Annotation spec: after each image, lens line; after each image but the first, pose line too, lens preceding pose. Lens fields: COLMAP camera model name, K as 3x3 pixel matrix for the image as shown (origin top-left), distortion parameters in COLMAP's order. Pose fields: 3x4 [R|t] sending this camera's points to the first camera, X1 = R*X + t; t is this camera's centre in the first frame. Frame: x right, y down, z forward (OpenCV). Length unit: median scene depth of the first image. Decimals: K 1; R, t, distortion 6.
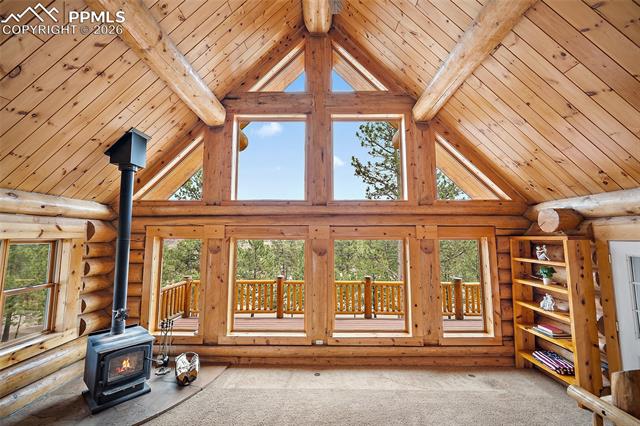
lens RADIAL K [[251.5, 0, 320.1], [0, 251.5, 210.5], [0, 0, 1]] dist [-0.005075, 0.000307]
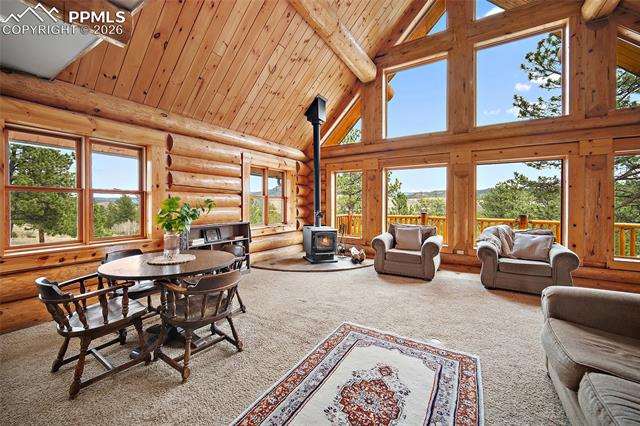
lens RADIAL K [[251.5, 0, 322.4], [0, 251.5, 205.5], [0, 0, 1]] dist [-0.005075, 0.000307]
pose [[0.857300, 0.007055, -0.514768, 0.047328], [0.046735, 0.994711, 0.091466, 0.171991], [0.512691, -0.102471, 0.852436, -0.298602]]
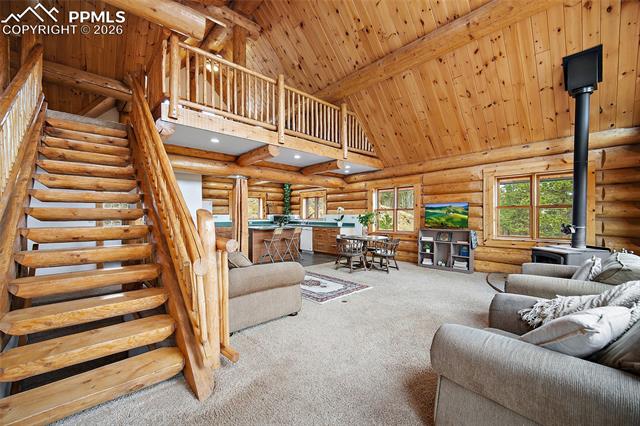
lens RADIAL K [[251.5, 0, 321.7], [0, 251.5, 215.8], [0, 0, 1]] dist [-0.005075, 0.000307]
pose [[-0.725497, -0.011439, -0.688131, 0.610336], [0.057384, 0.995375, -0.077046, 0.305408], [0.685829, -0.095384, -0.721485, 0.845433]]
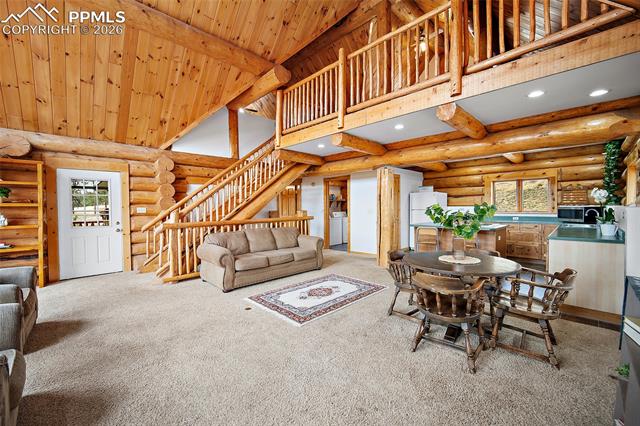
lens RADIAL K [[251.5, 0, 324.4], [0, 251.5, 209.5], [0, 0, 1]] dist [-0.005075, 0.000307]
pose [[-0.709616, -0.002725, 0.704583, -0.719470], [-0.058802, 0.996733, -0.055368, 0.257087], [-0.702130, -0.080721, -0.707458, 0.668642]]
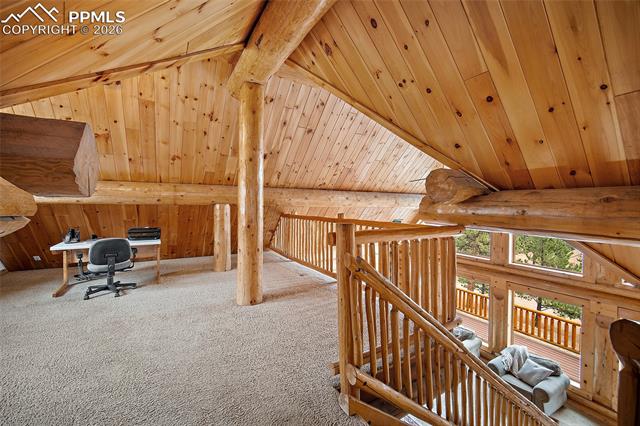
lens RADIAL K [[262.7, 0, 318.2], [0, 262.7, 209.0], [0, 0, 1]] dist [-0.000118, -0.000001]
pose [[0.504717, 0.018514, -0.863086, 0.805838], [0.072162, 0.995366, 0.063551, -0.538577], [0.860263, -0.094358, 0.501042, -0.655281]]
